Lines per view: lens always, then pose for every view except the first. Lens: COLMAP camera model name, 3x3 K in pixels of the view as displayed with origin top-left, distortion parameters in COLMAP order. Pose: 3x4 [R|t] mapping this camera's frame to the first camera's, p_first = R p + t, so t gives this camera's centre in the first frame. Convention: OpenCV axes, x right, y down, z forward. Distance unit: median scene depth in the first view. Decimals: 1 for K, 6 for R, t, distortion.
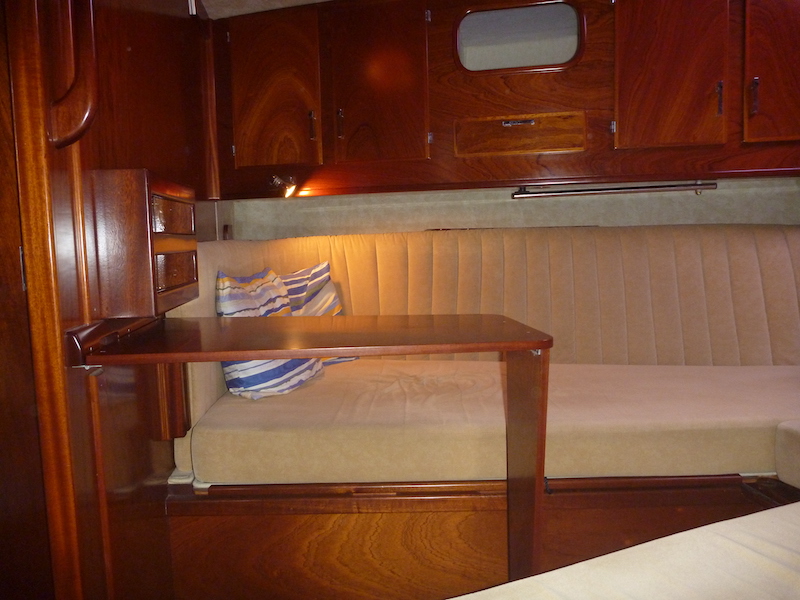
lens RADIAL K [[652.5, 0, 400.0], [0, 652.5, 300.0], [0, 0, 1]] dist [-0.035201, 0.001201]
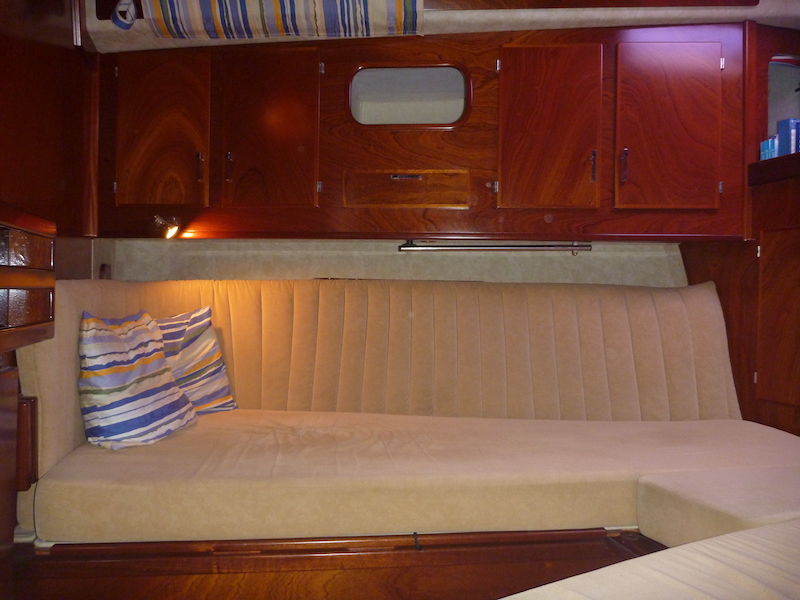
lens RADIAL K [[652.5, 0, 400.0], [0, 652.5, 300.0], [0, 0, 1]] dist [-0.035201, 0.001201]
pose [[0.988892, 0.038942, 0.143446, 0.033887], [-0.027469, 0.996326, -0.081113, 0.002429], [-0.146078, 0.076271, 0.986329, 0.008232]]
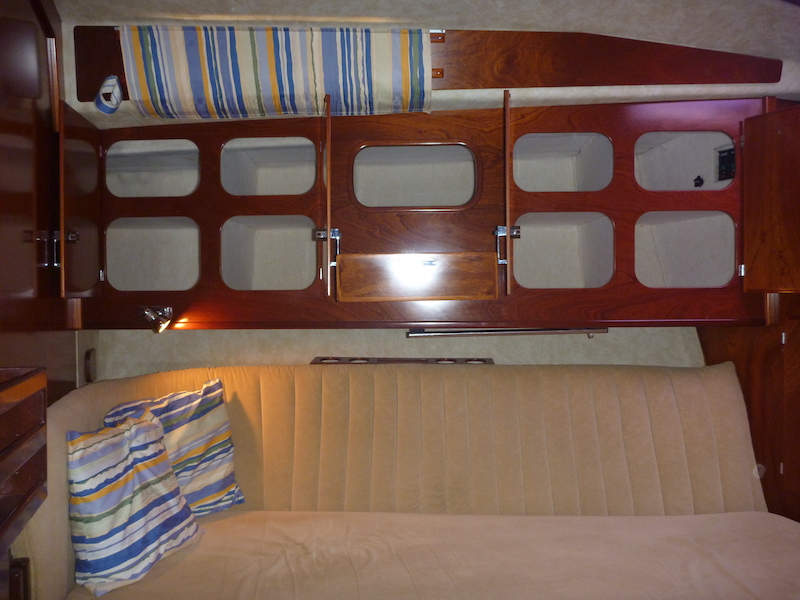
lens RADIAL K [[652.5, 0, 400.0], [0, 652.5, 300.0], [0, 0, 1]] dist [-0.035201, 0.001201]
pose [[0.983136, 0.020107, 0.181767, -0.013693], [-0.005022, 0.996531, -0.083074, -0.140577], [-0.182807, 0.080760, 0.979826, 0.063900]]
